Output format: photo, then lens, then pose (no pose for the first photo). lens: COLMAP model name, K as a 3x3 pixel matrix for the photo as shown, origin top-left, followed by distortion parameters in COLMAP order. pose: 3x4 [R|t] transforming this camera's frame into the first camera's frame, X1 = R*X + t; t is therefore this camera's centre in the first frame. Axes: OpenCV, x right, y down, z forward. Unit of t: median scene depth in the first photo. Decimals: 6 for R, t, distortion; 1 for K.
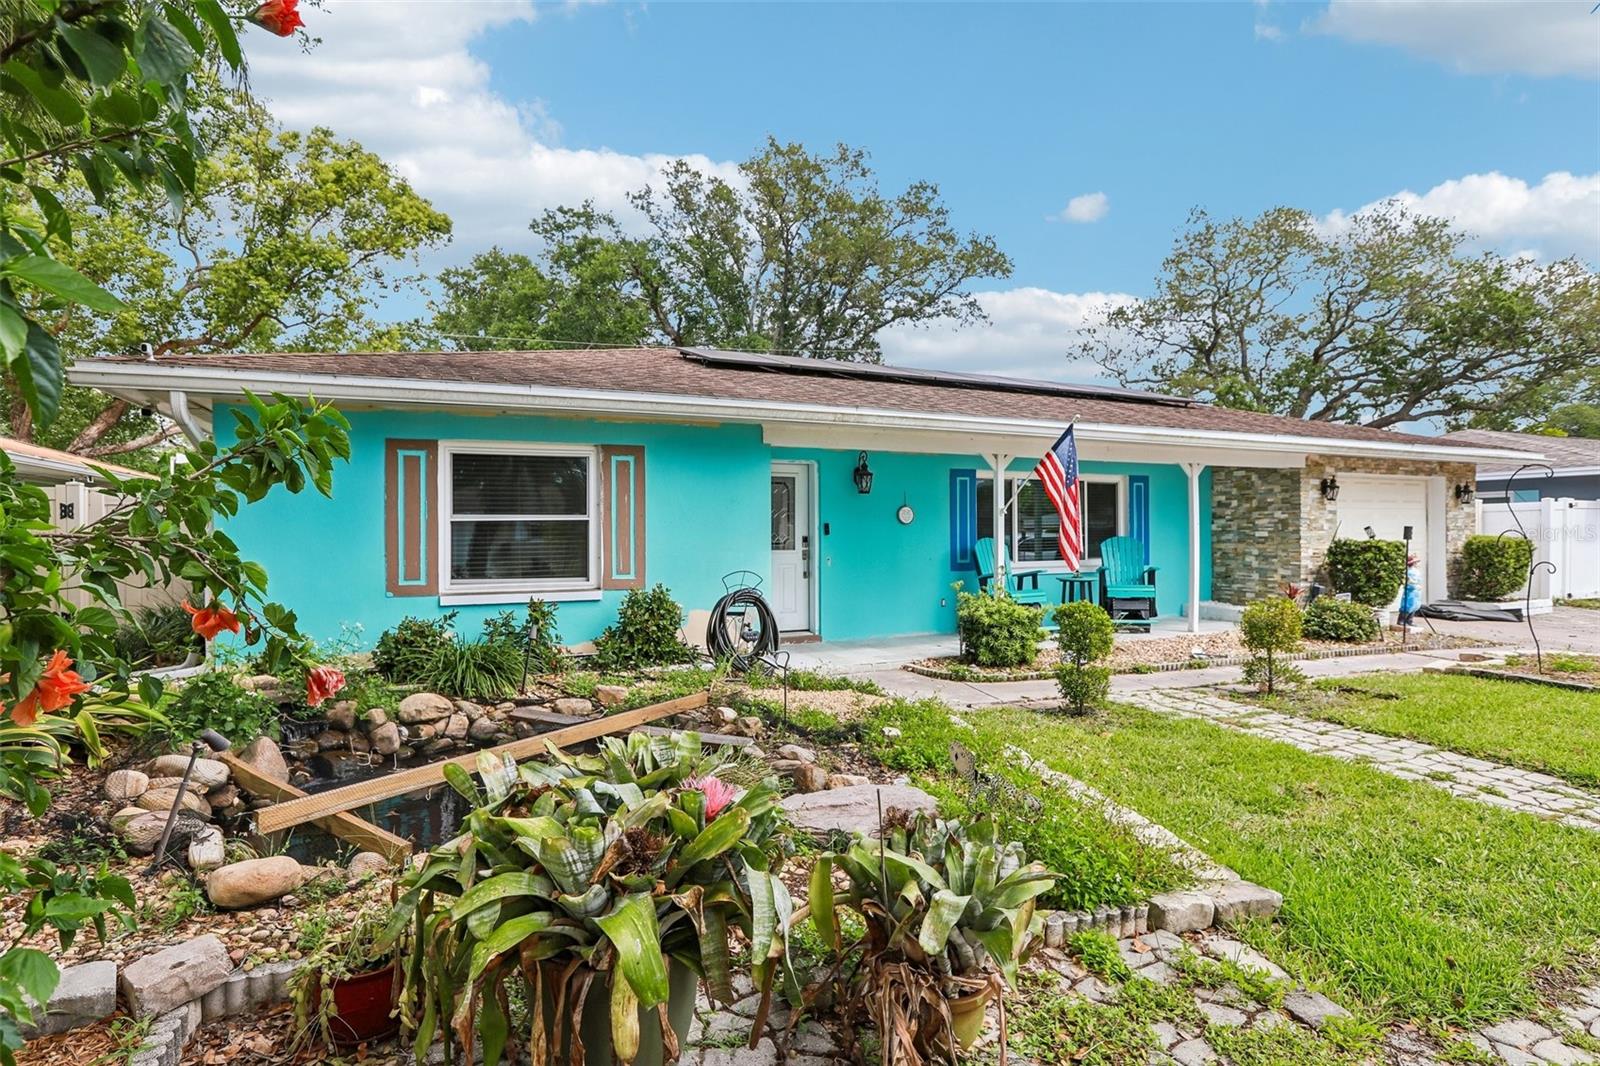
lens RADIAL K [[824.1, 0, 795.7], [0, 824.1, 507.4], [0, 0, 1]] dist [-0.034184, 0.000371]
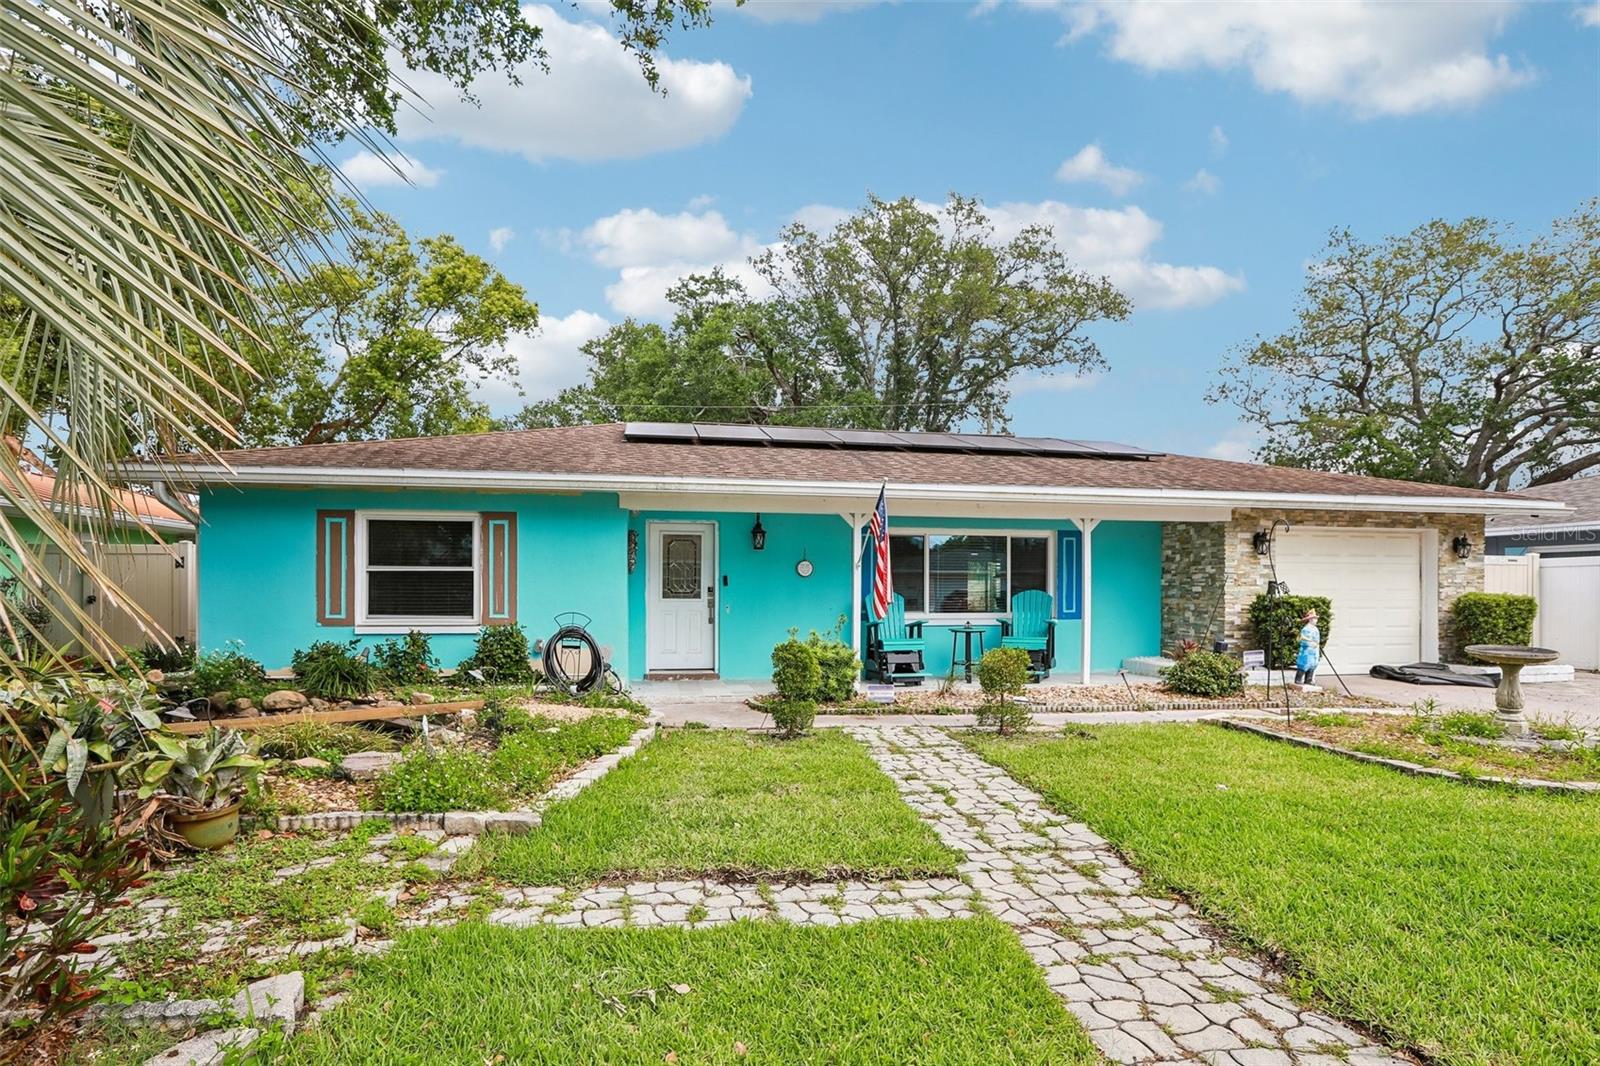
lens RADIAL K [[864.6, 0, 805.4], [0, 864.6, 542.0], [0, 0, 1]] dist [-0.037877, 0.000912]
pose [[0.973518, -0.004079, -0.228574, 0.357175], [-0.001347, 0.999721, -0.023575, 0.001019], [0.228607, 0.023259, 0.973241, -0.115486]]
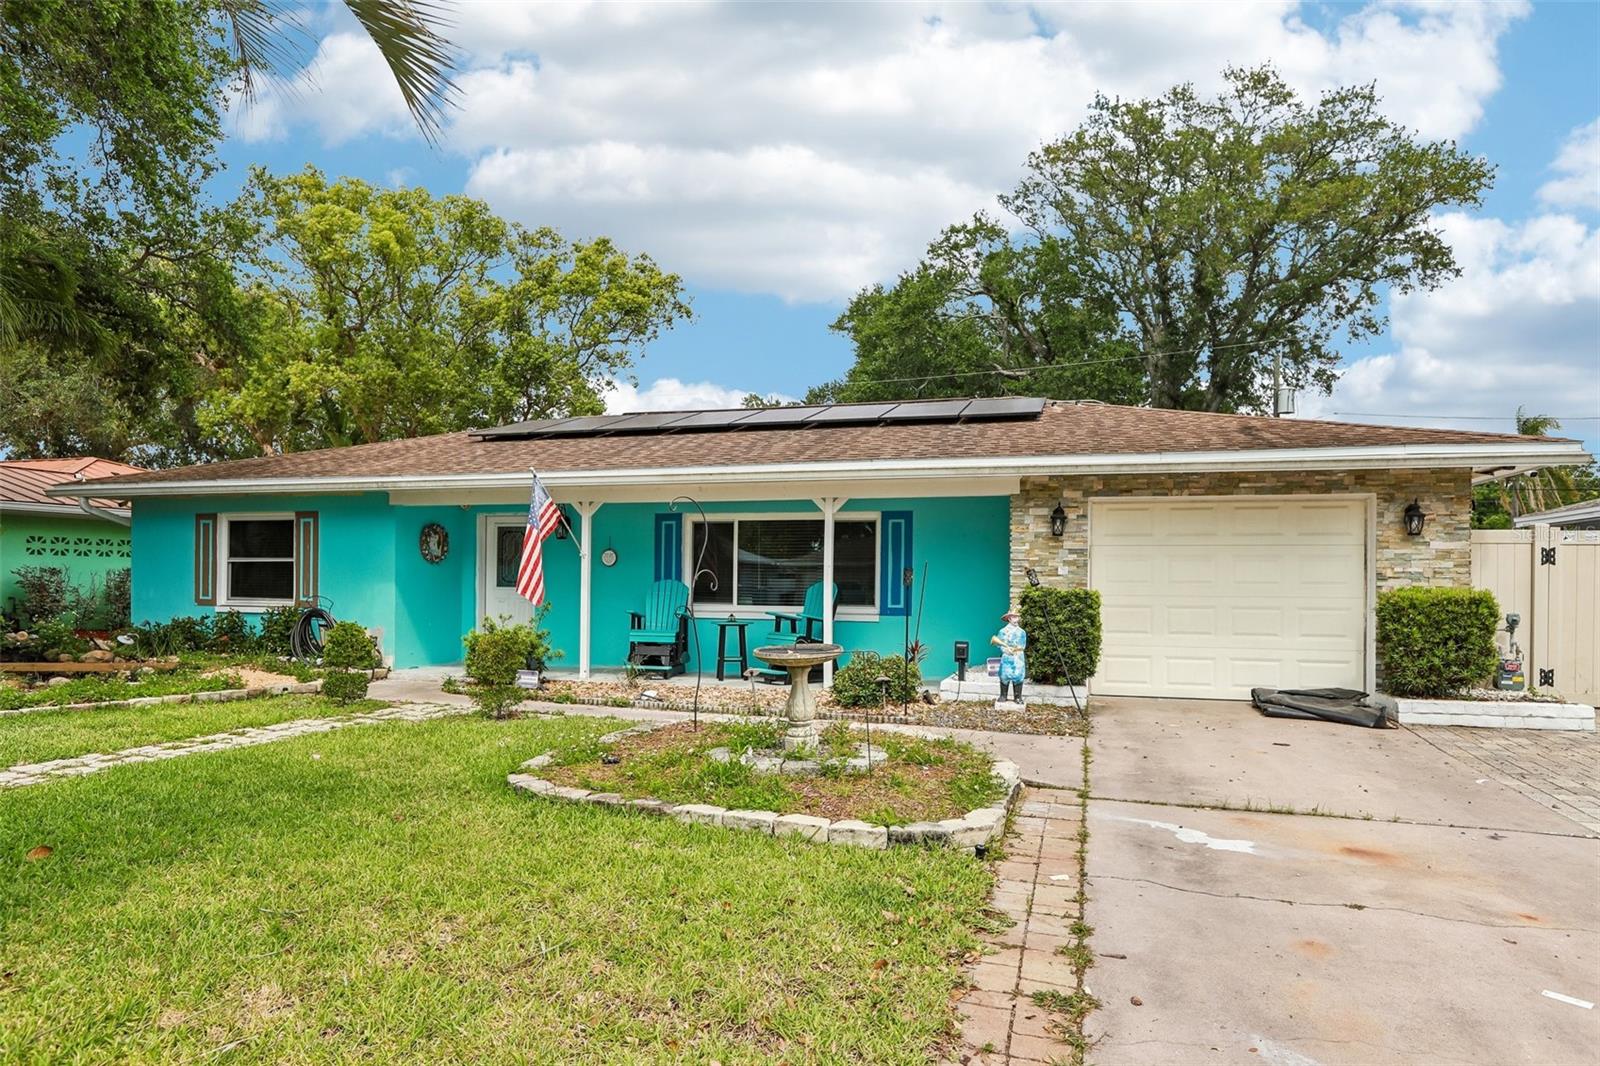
lens RADIAL K [[1004.1, 0, 800.0], [0, 1004.1, 533.0], [0, 0, 1]] dist [-0.024352, -0.000183]
pose [[0.754174, -0.021143, -0.656334, 1.072174], [0.007117, 0.999686, -0.024025, 0.009041], [0.656636, 0.013448, 0.754088, 0.144863]]
